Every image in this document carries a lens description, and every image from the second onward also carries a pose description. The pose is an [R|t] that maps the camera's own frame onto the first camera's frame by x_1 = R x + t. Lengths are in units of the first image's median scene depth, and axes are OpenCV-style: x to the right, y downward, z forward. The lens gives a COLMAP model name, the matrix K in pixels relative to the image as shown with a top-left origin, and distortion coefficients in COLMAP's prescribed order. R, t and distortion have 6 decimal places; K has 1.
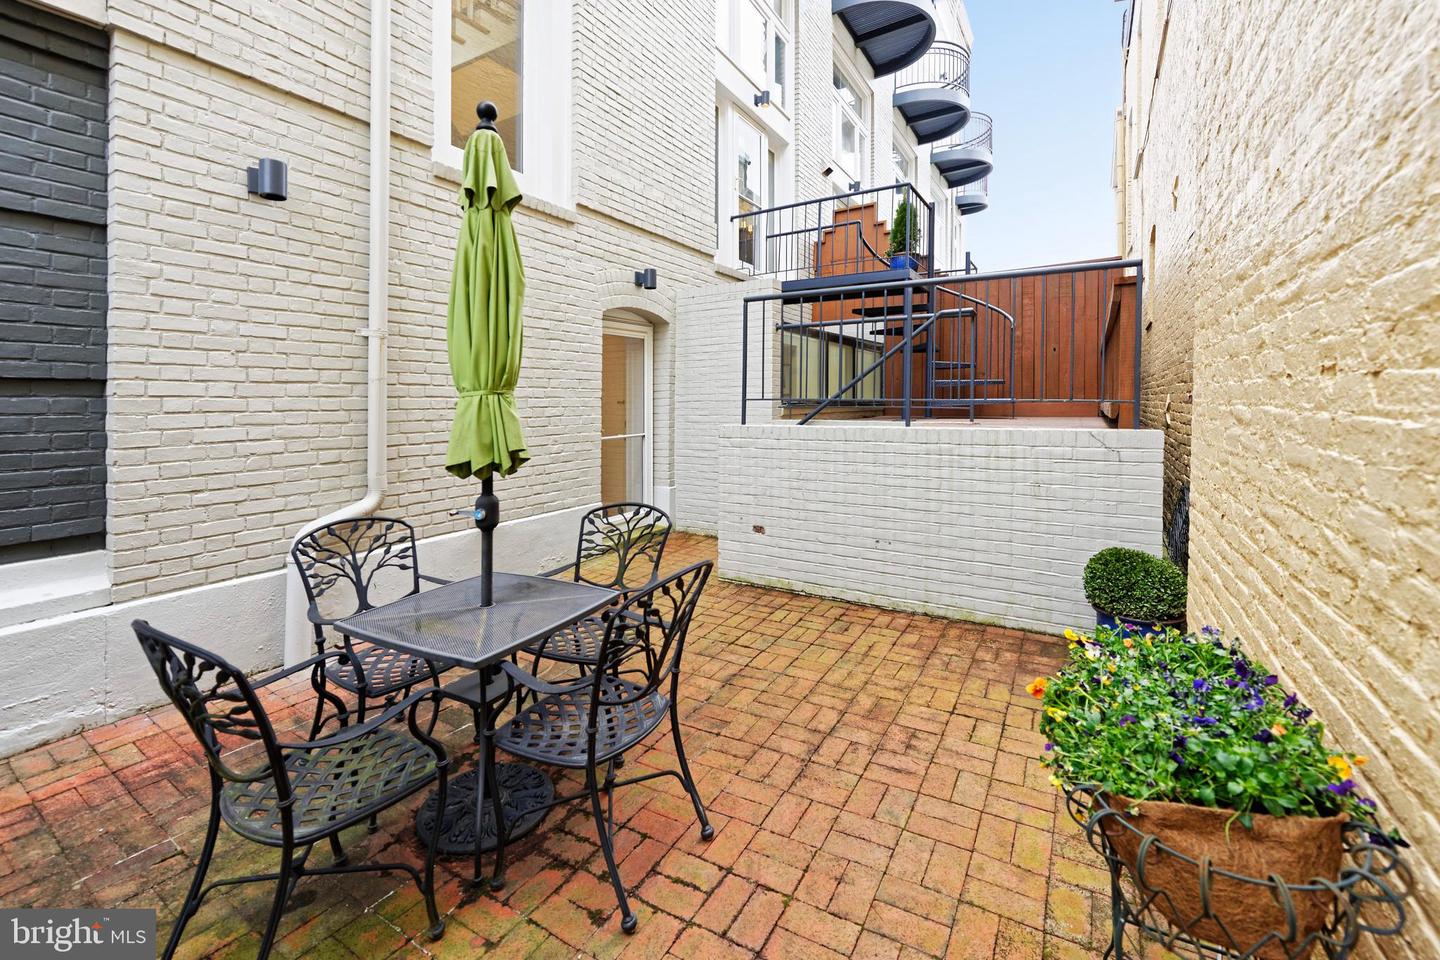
lens RADIAL K [[595.7, 0, 715.3], [0, 595.7, 407.8], [0, 0, 1]] dist [-0.002097, -0.000210]
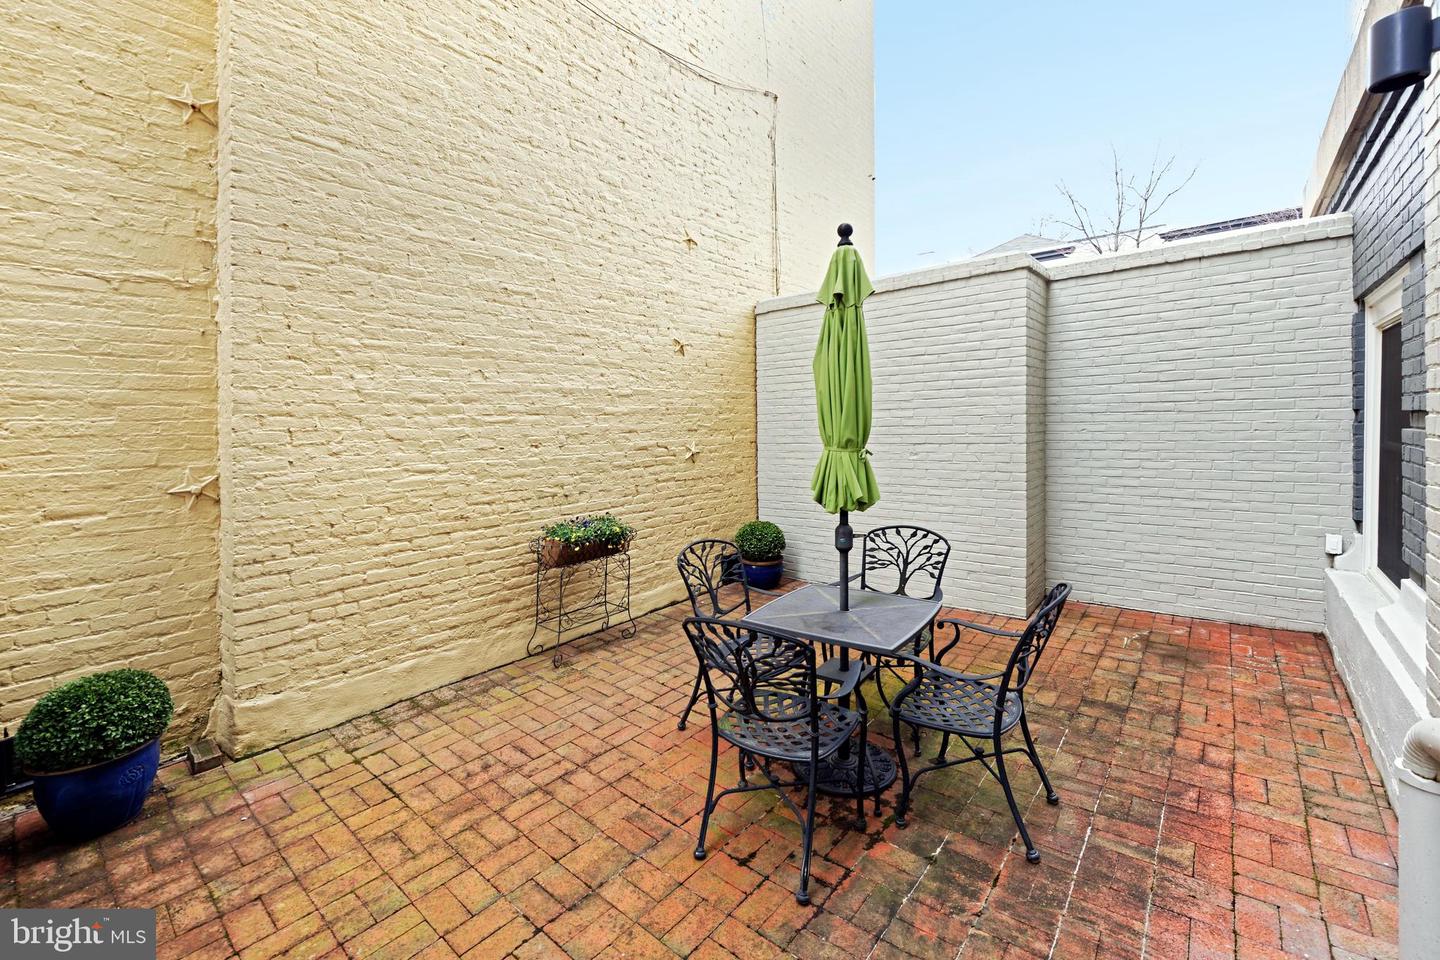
lens RADIAL K [[595.7, 0, 715.3], [0, 595.7, 407.8], [0, 0, 1]] dist [-0.002097, -0.000210]
pose [[-0.988412, 0.043338, 0.145475, -0.228614], [0.041288, 0.999001, -0.017080, -0.057071], [-0.146070, -0.010876, -0.989215, 1.592630]]
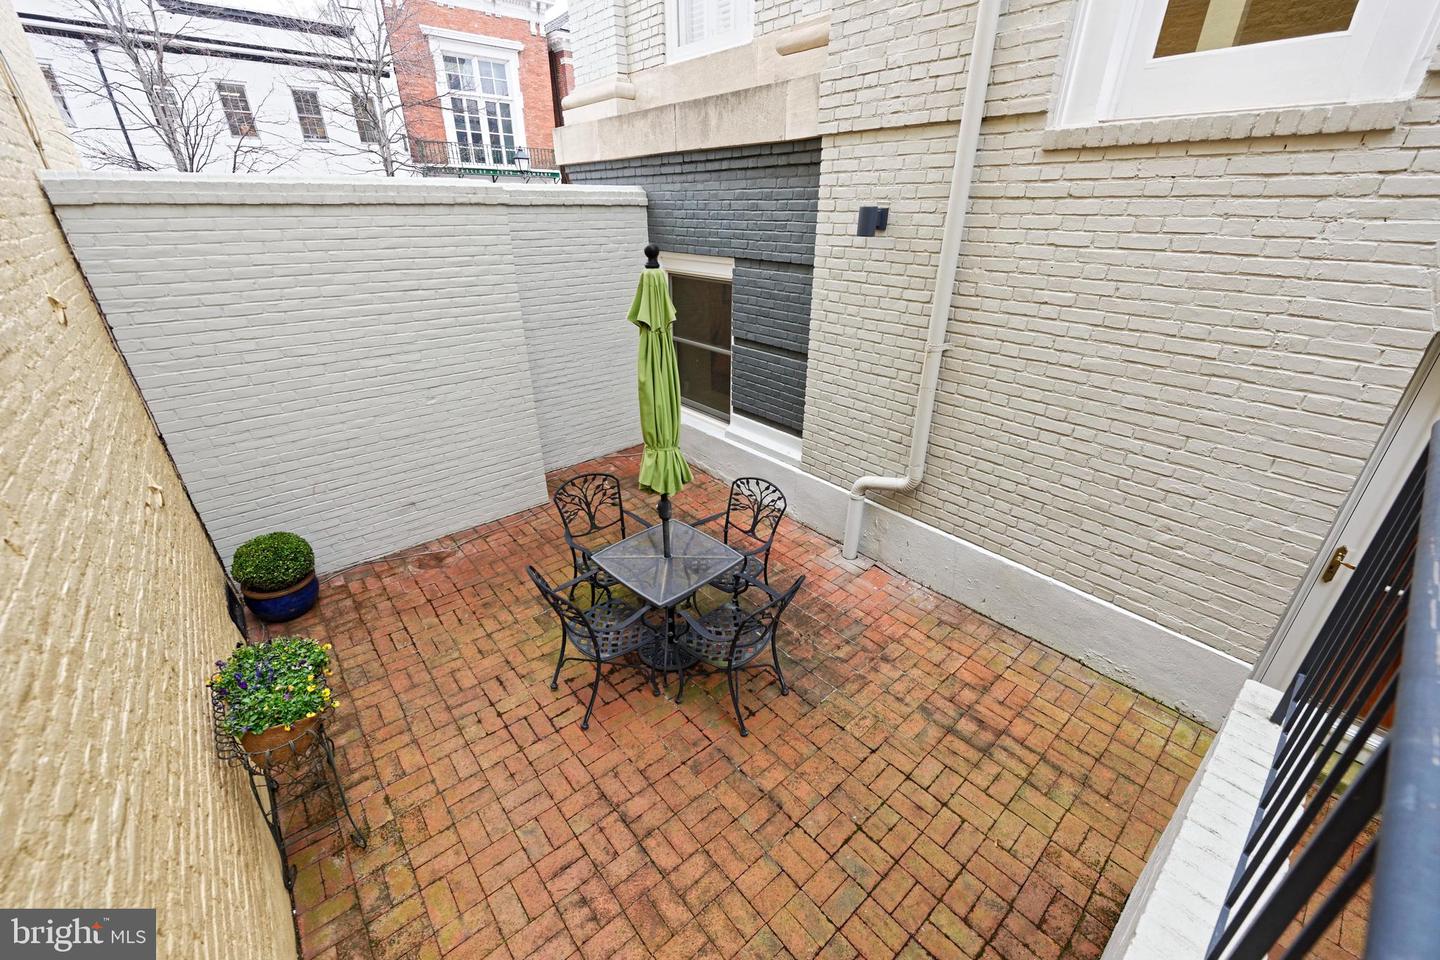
lens RADIAL K [[576.3, 0, 720.0], [0, 576.3, 480.0], [0, 0, 1]] dist [-0.003129, -0.000285]
pose [[-0.308056, 0.419348, -0.853961, 0.620633], [-0.006714, 0.896633, 0.442724, -0.416767], [0.951344, 0.142118, -0.273398, 1.080813]]
